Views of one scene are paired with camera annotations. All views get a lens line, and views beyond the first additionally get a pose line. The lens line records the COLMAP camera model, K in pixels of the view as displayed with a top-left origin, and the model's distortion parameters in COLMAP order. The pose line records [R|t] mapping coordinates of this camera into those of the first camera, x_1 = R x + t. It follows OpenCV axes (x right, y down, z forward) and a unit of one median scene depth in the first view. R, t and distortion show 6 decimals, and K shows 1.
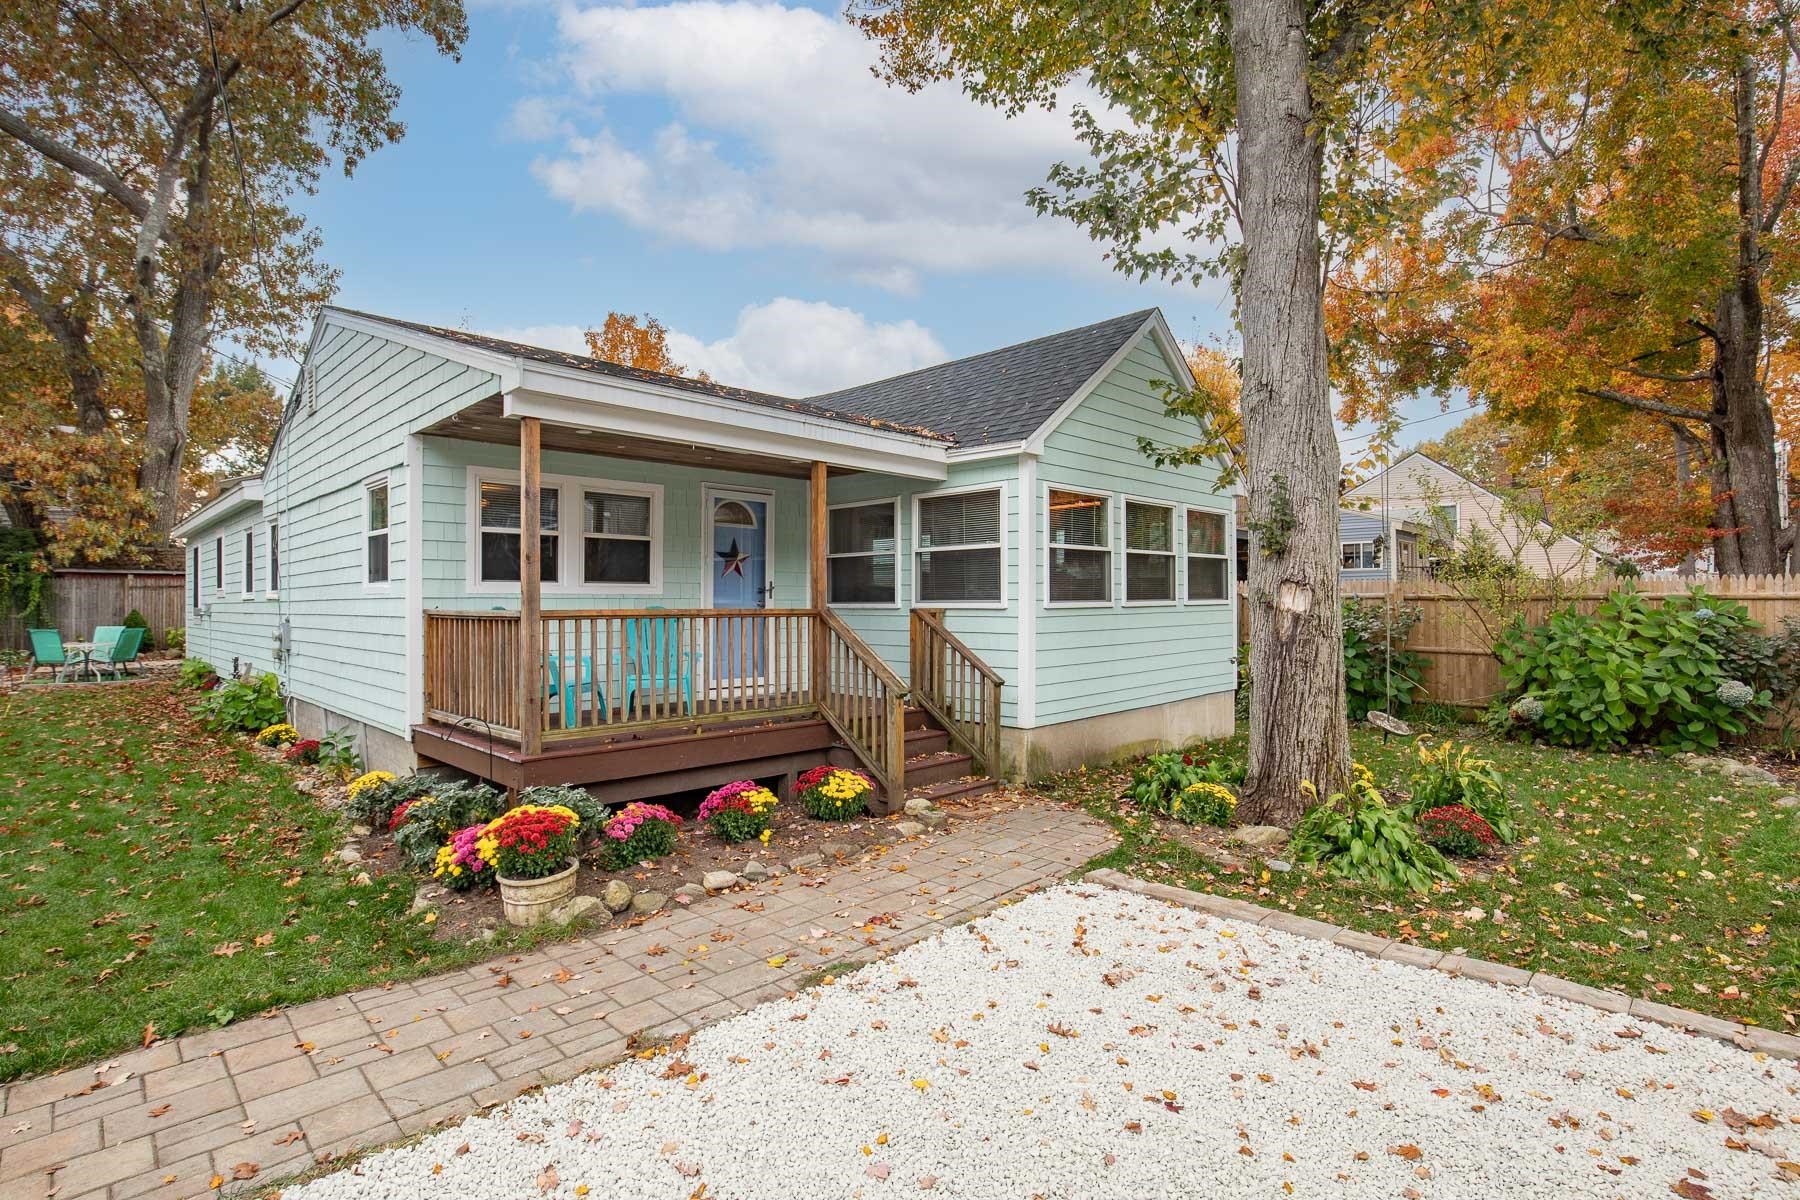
lens RADIAL K [[858.9, 0, 903.1], [0, 858.9, 604.5], [0, 0, 1]] dist [-0.012534, 0.000078]
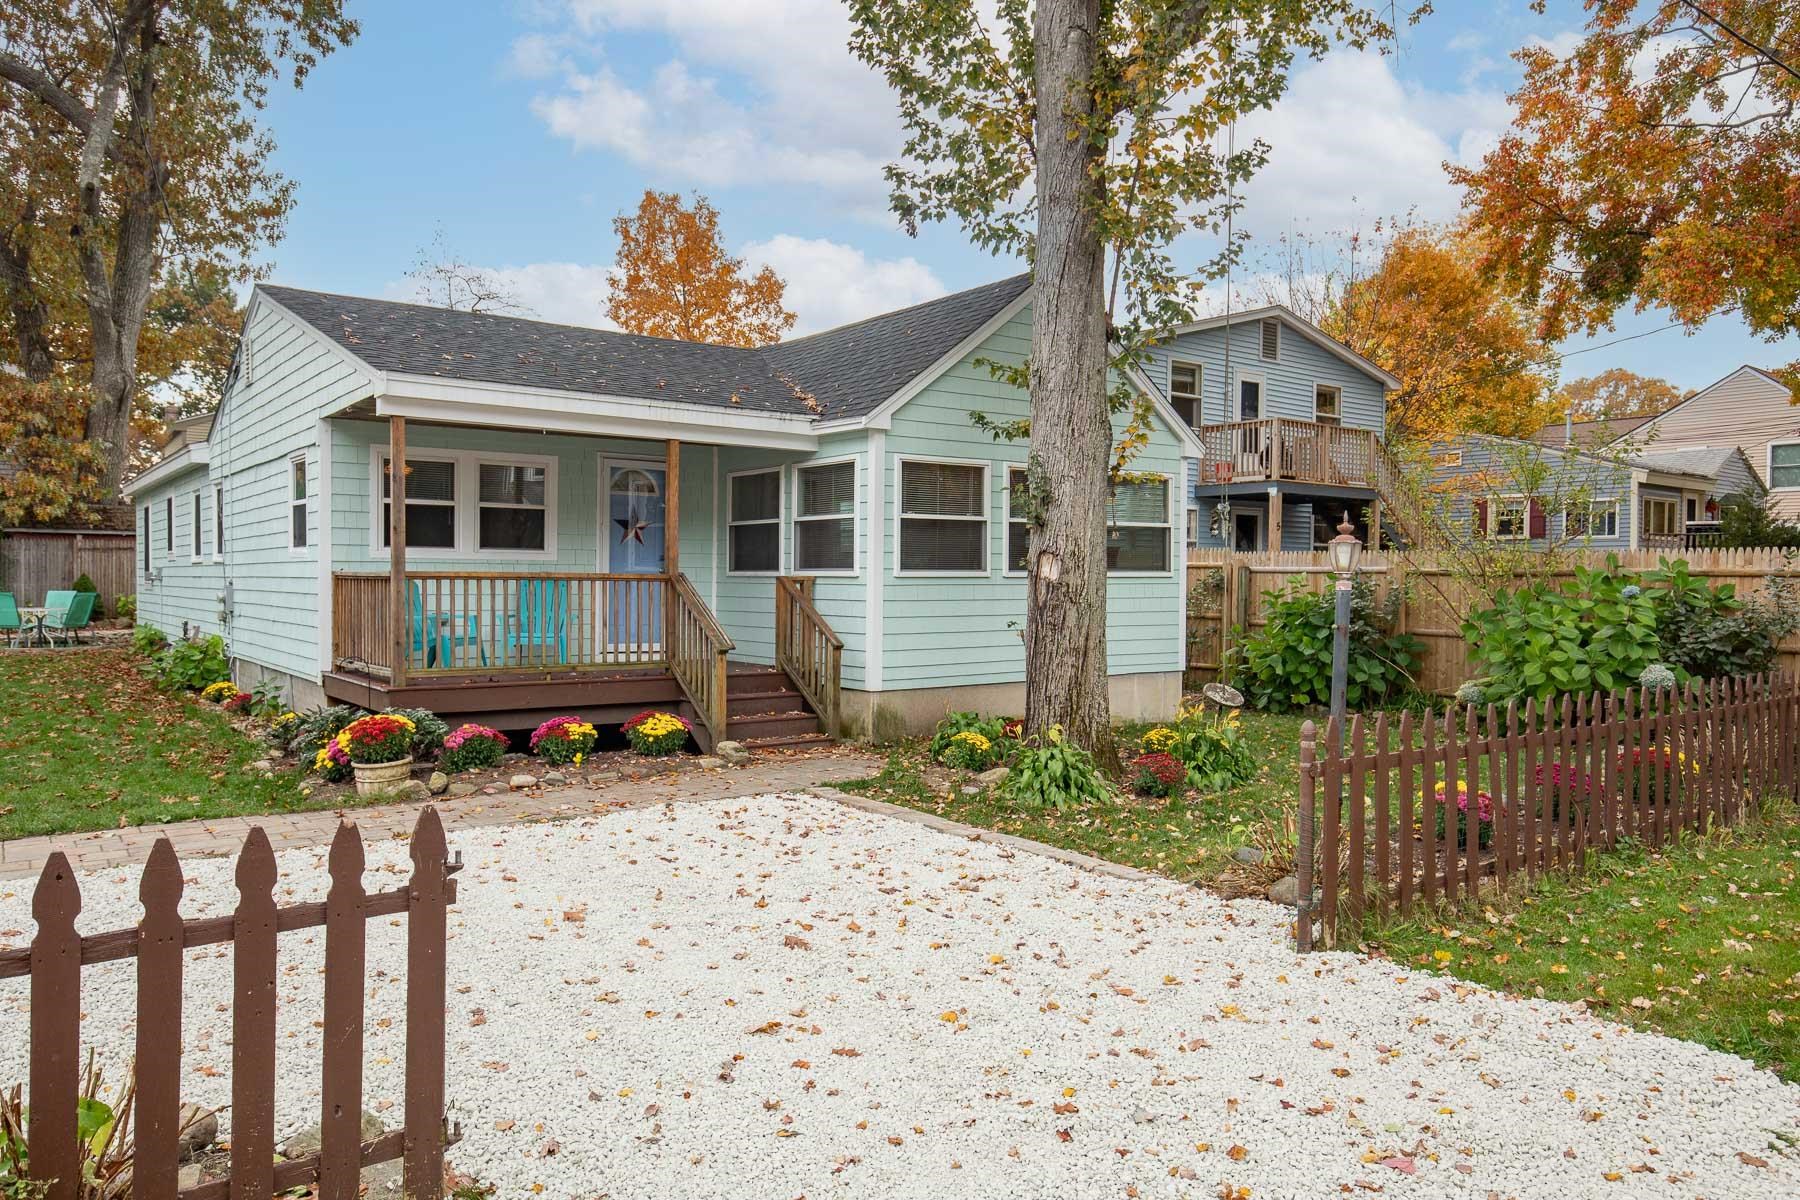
lens RADIAL K [[1257.5, 0, 895.3], [0, 1257.5, 611.6], [0, 0, 1]] dist [0.034726, -0.002129]
pose [[0.987093, 0.014430, -0.159499, 0.353883], [-0.010650, 0.999642, 0.024531, 0.007926], [0.159796, -0.022516, 0.986893, -0.431263]]
